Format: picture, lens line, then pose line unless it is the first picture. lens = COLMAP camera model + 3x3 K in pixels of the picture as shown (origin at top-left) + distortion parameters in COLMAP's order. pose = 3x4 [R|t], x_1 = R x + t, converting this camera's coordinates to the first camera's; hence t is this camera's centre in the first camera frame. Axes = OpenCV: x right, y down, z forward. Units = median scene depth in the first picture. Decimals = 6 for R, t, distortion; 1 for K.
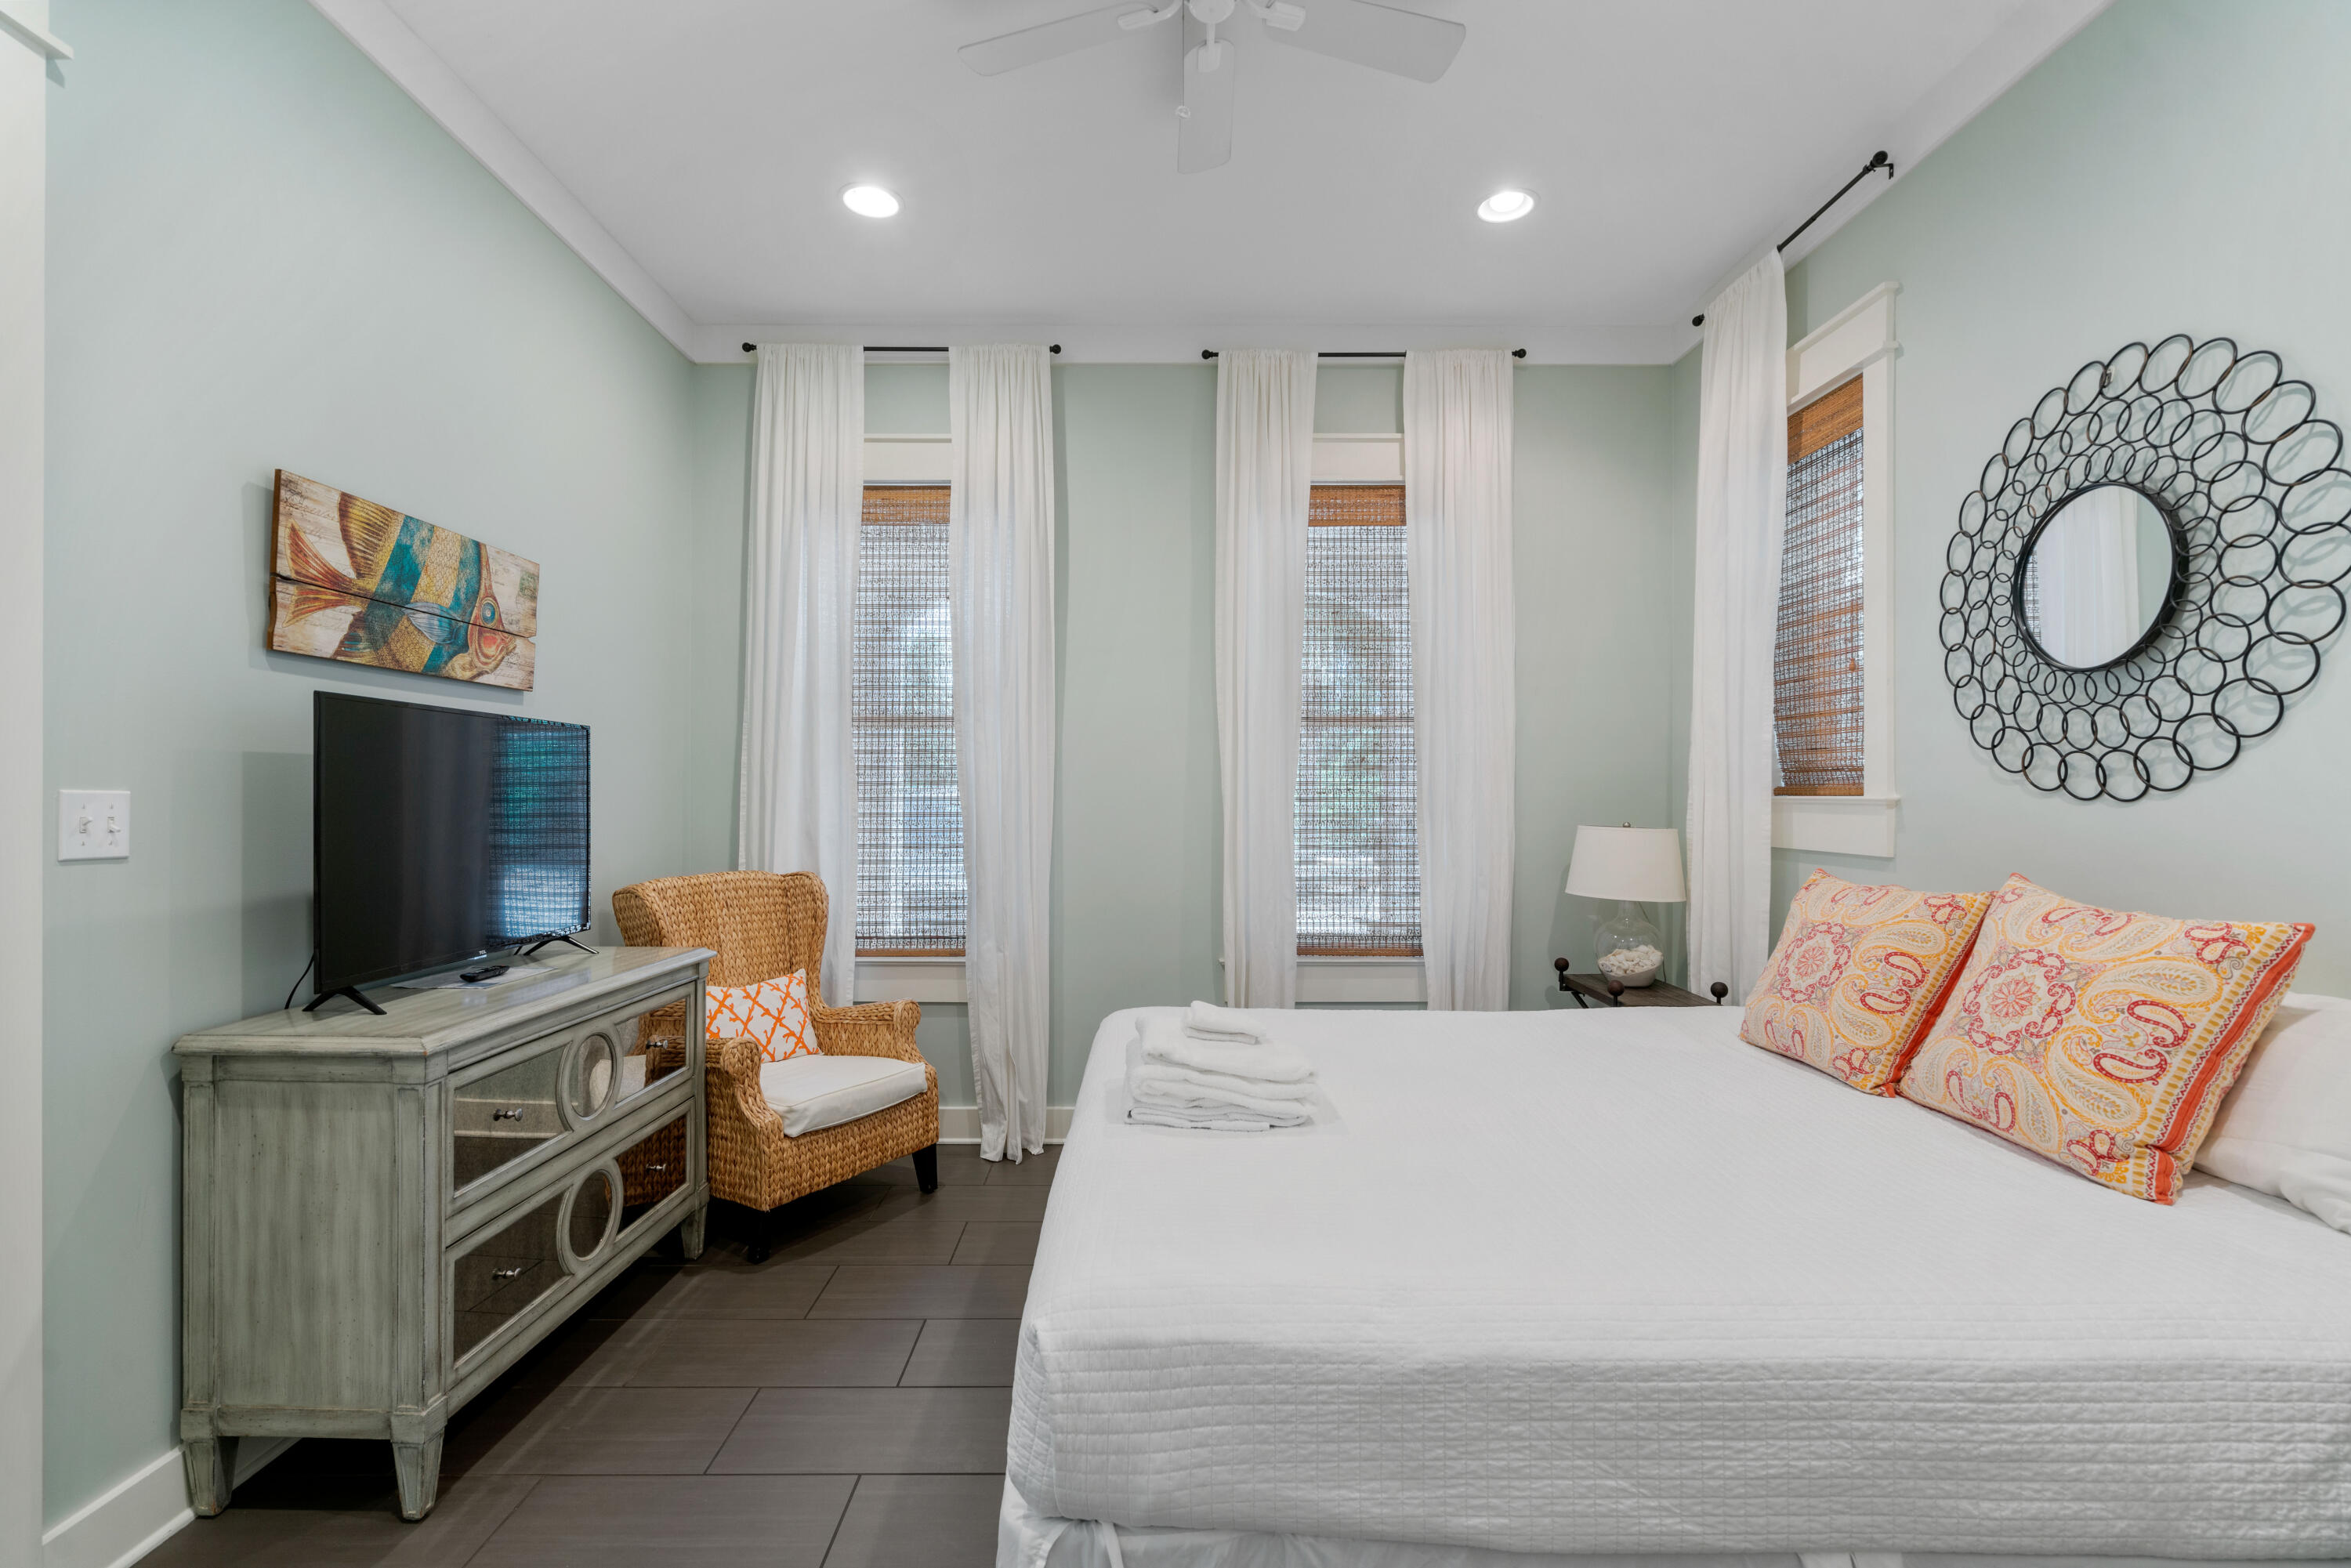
lens RADIAL K [[1055.4, 0, 1161.4], [0, 1055.4, 792.3], [0, 0, 1]] dist [-0.013892, 0.004750]
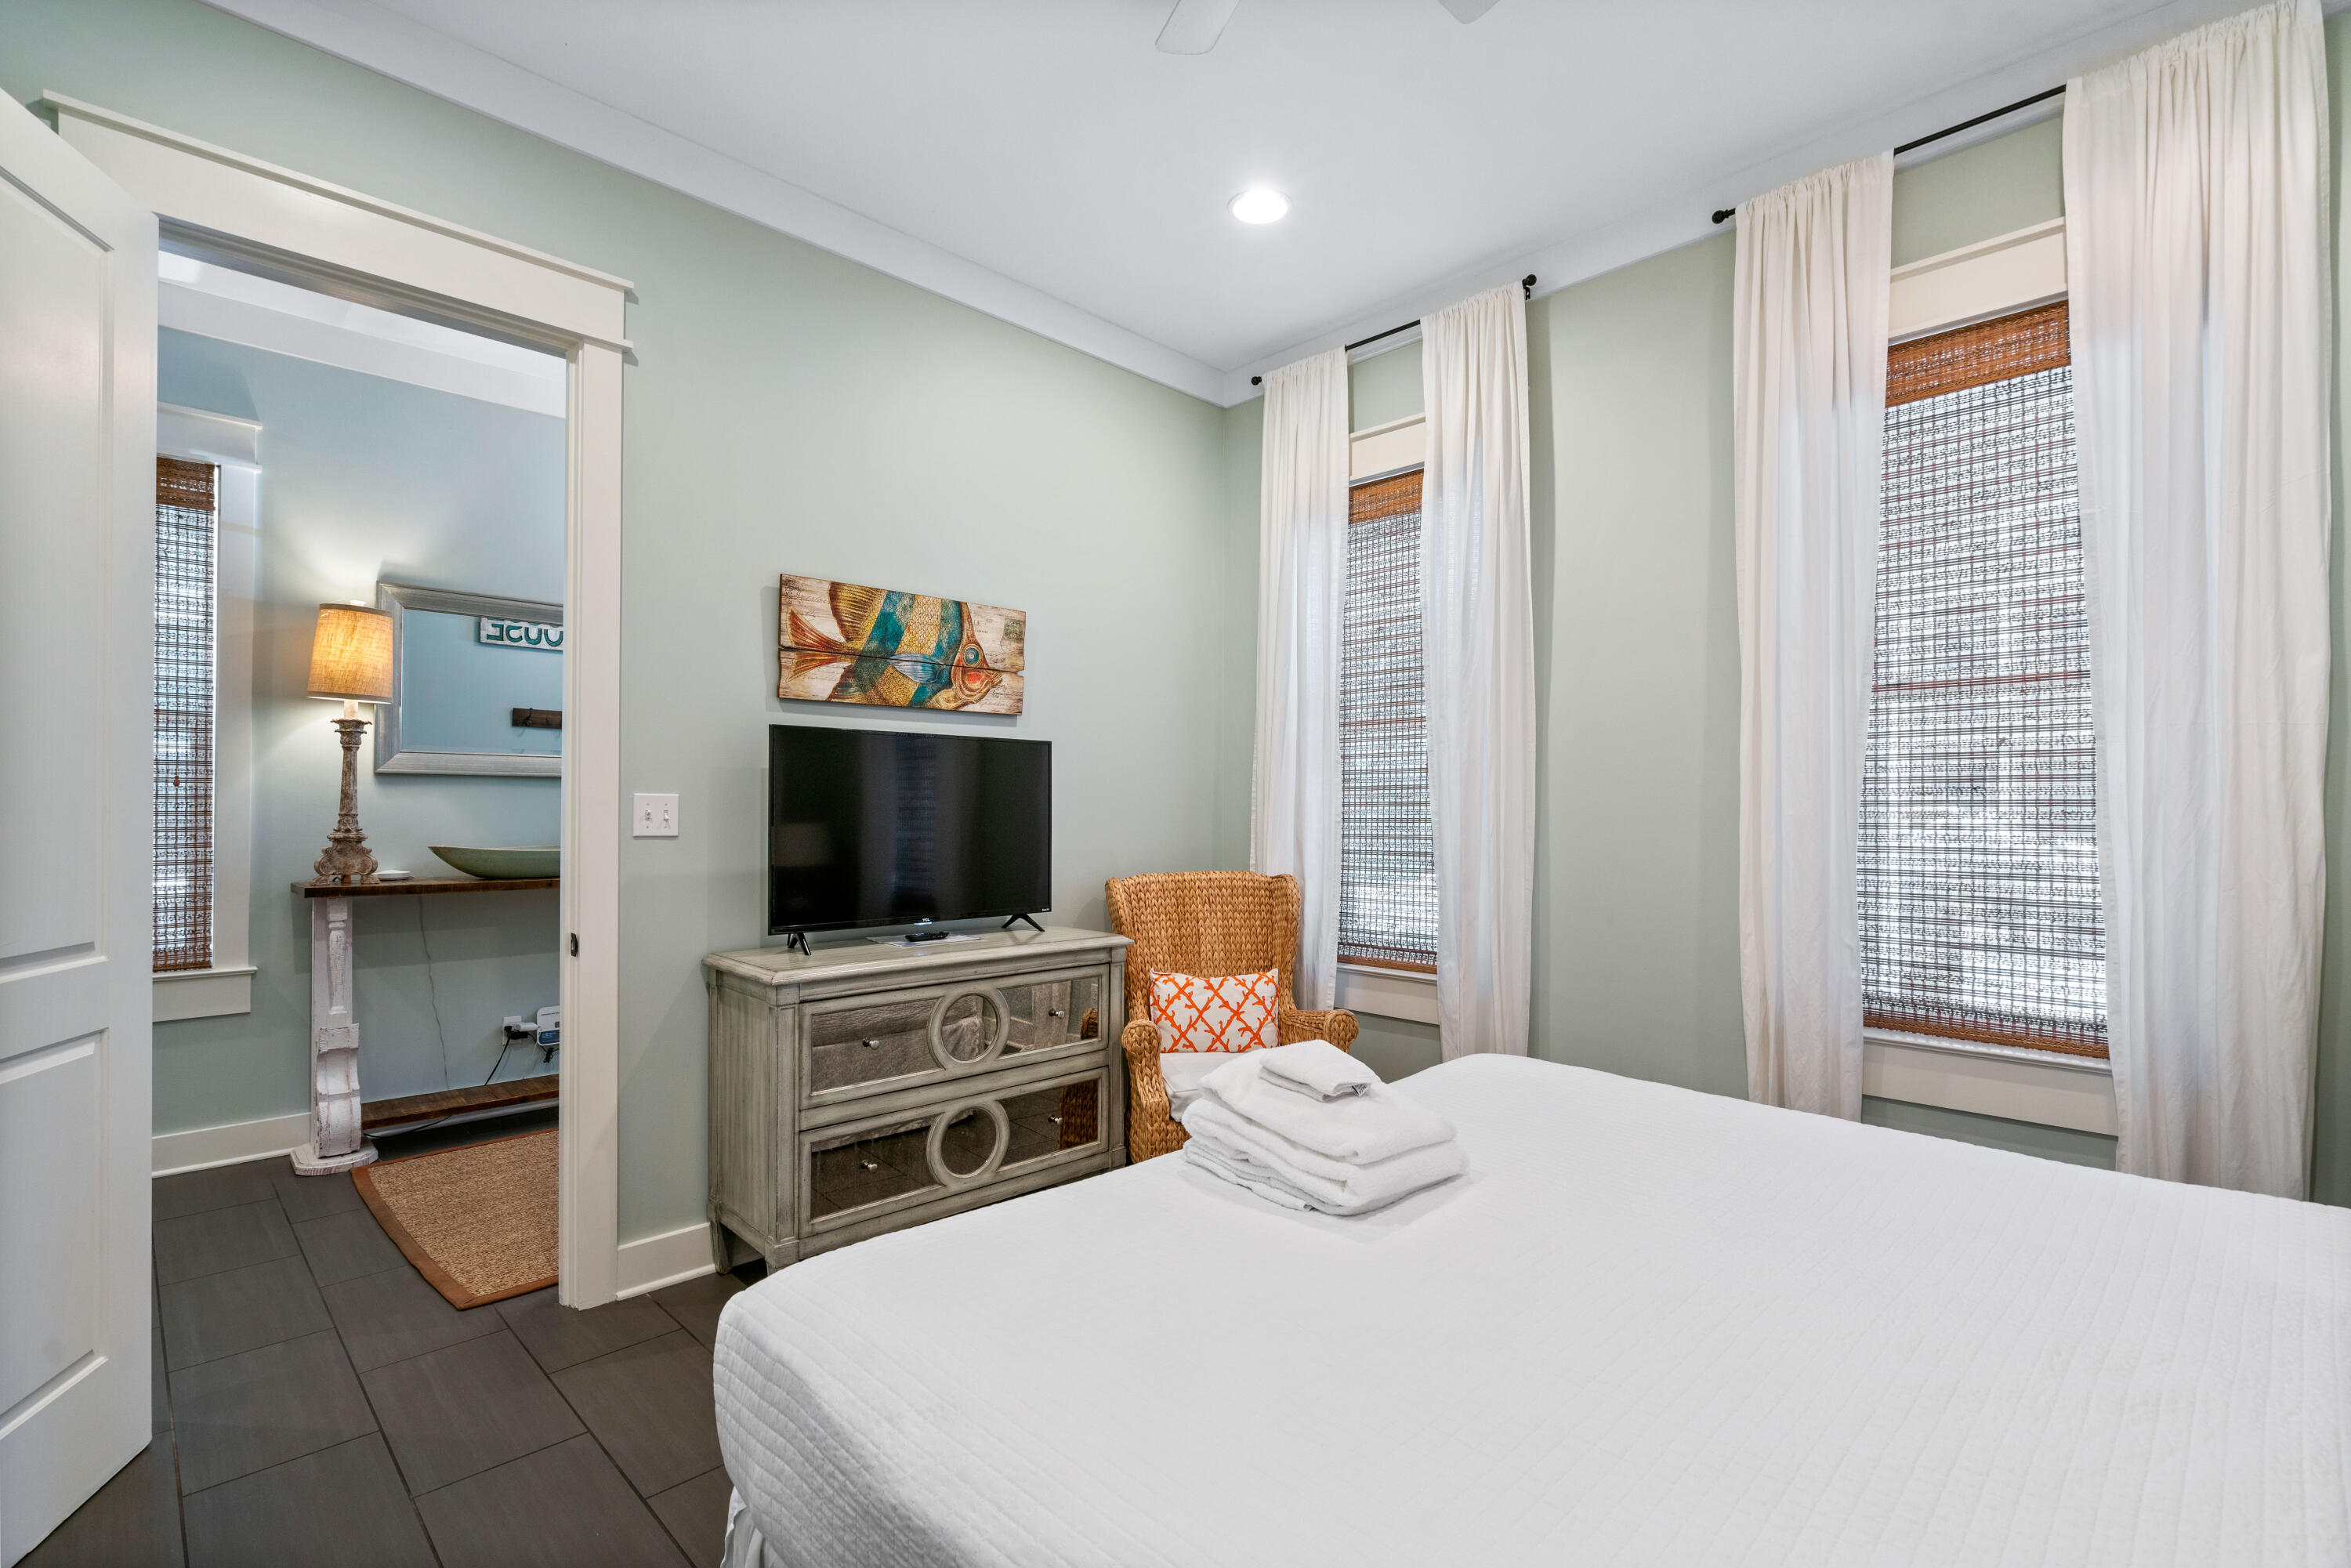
lens RADIAL K [[1055.4, 0, 1164.3], [0, 1055.4, 795.5], [0, 0, 1]] dist [-0.013892, 0.004750]
pose [[0.699566, -0.008315, -0.714520, 0.455143], [0.001657, 0.999948, -0.010015, 0.012428], [0.714566, 0.005823, 0.699544, 0.283195]]
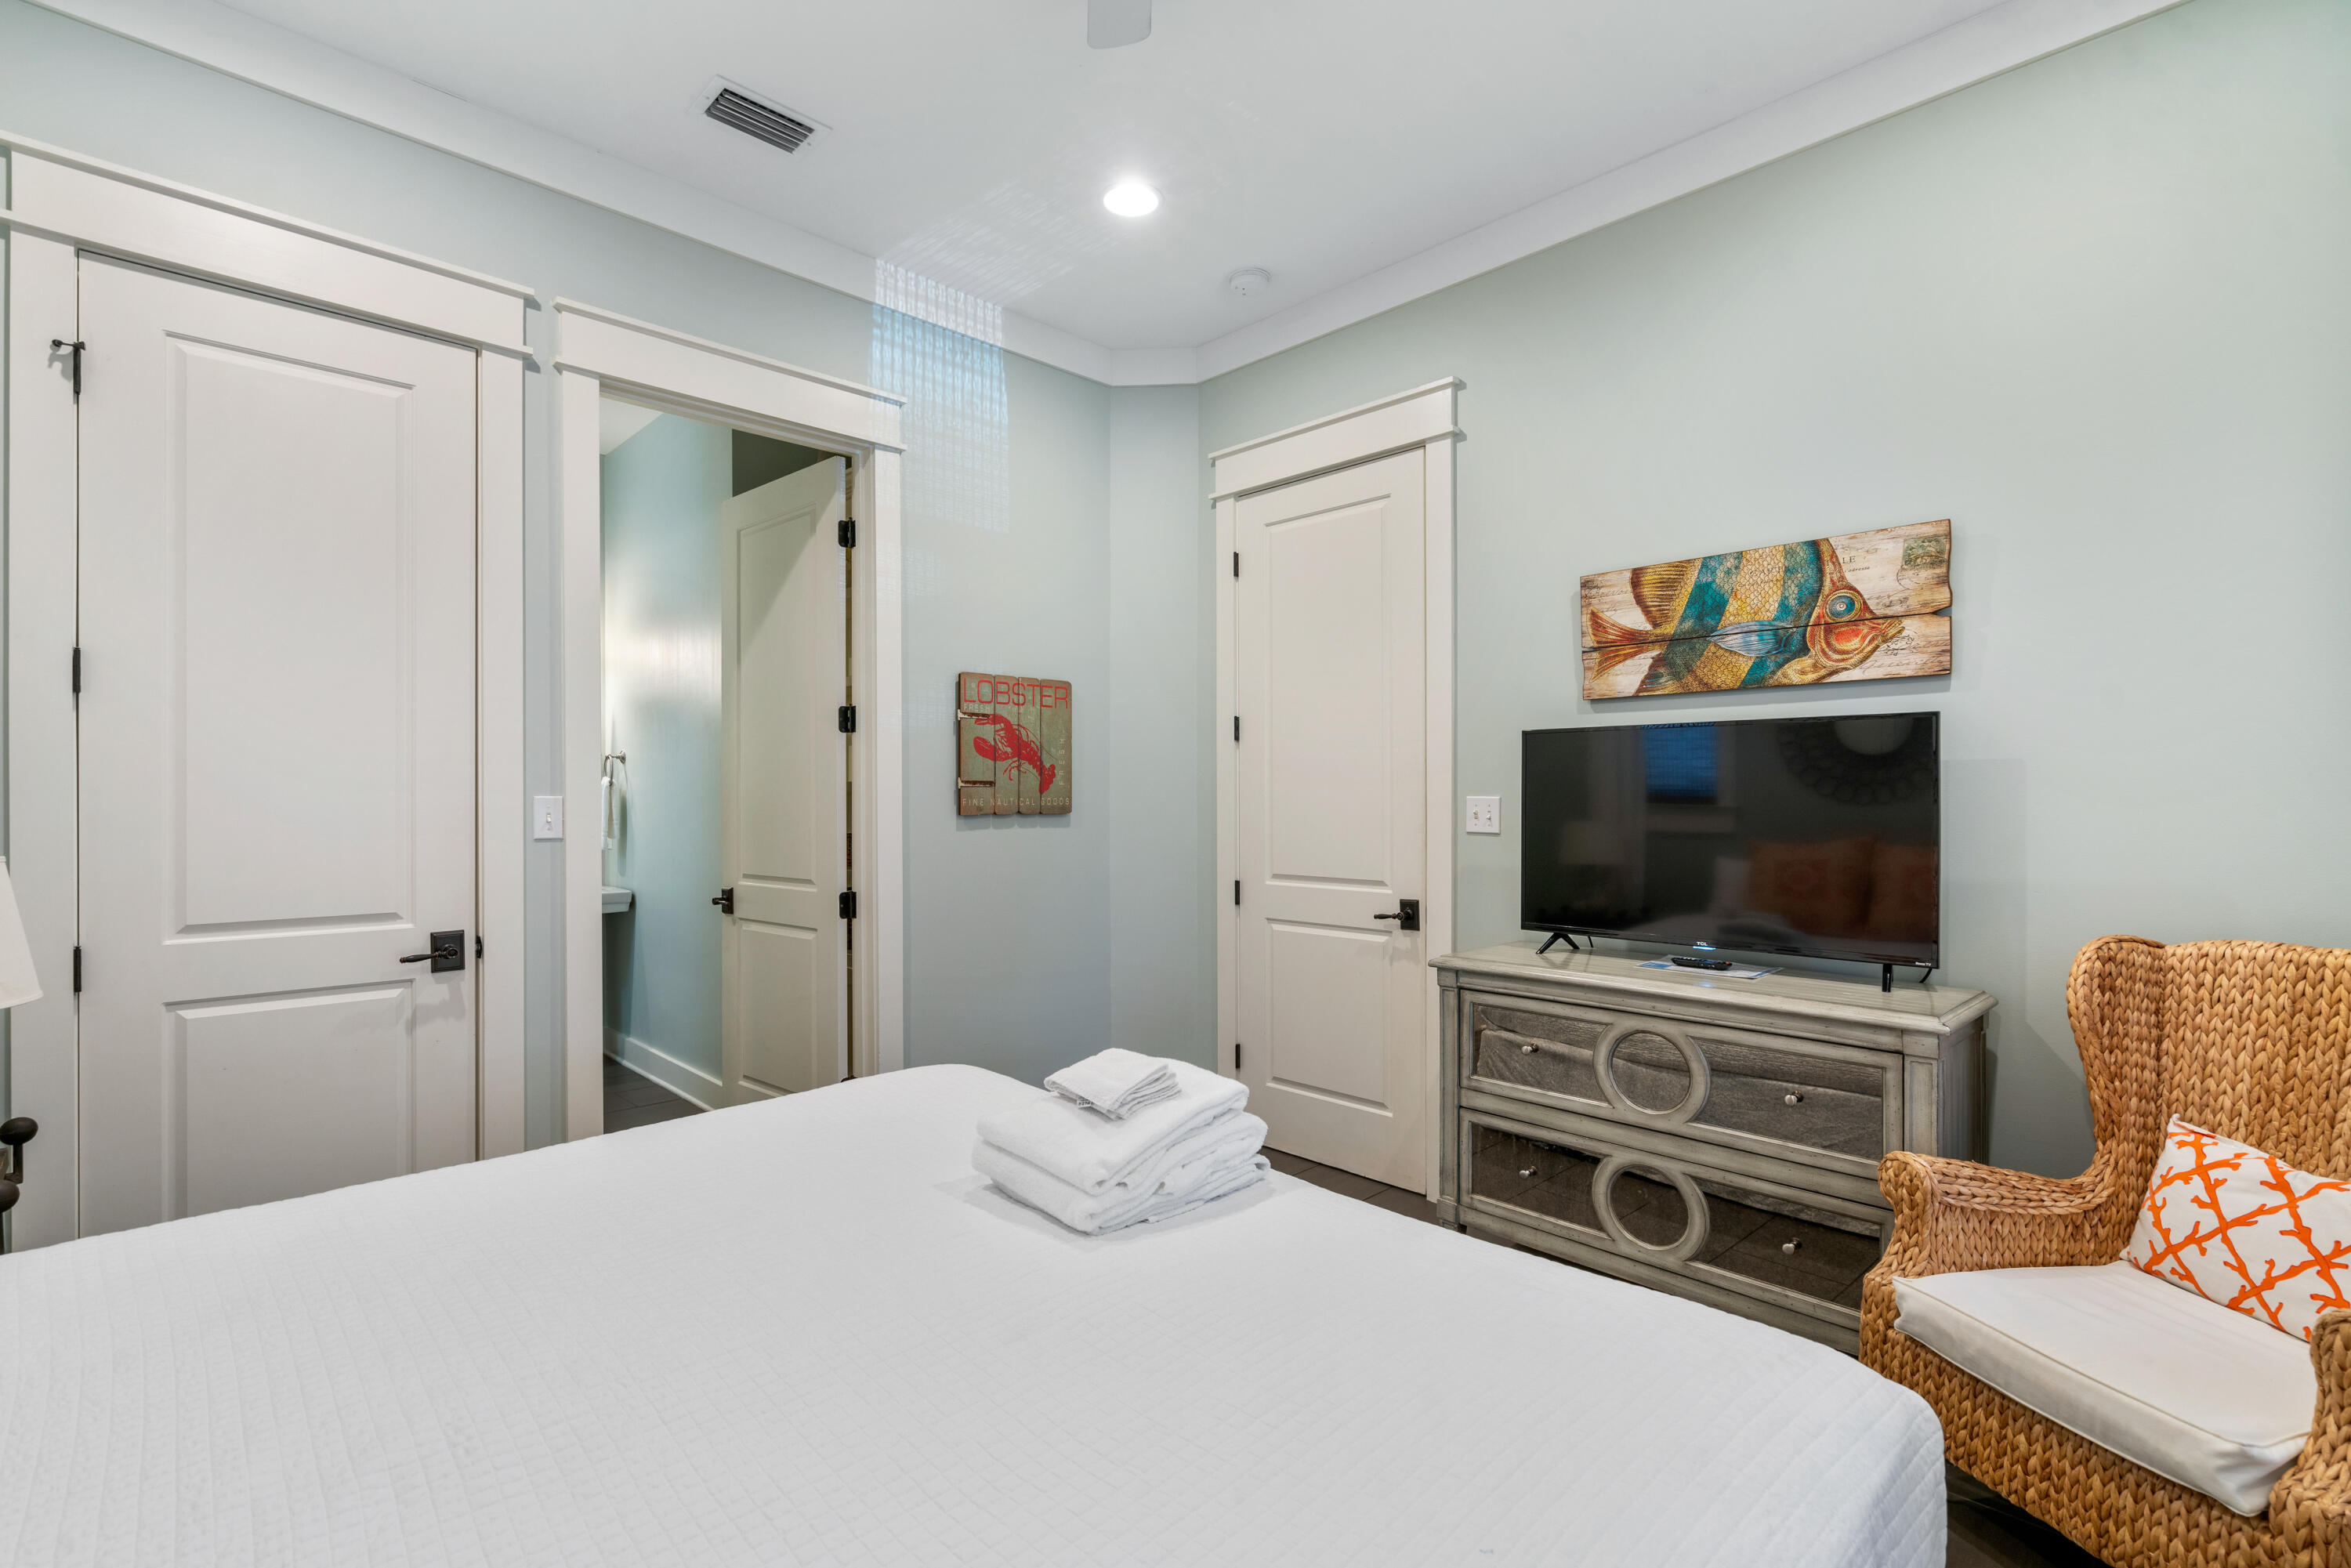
lens RADIAL K [[1055.4, 0, 1154.2], [0, 1055.4, 795.4], [0, 0, 1]] dist [-0.013892, 0.004750]
pose [[-0.725857, -0.008481, -0.687793, 0.478654], [-0.002132, 0.999947, -0.010080, 0.011006], [0.687842, -0.005850, -0.725837, 1.312791]]
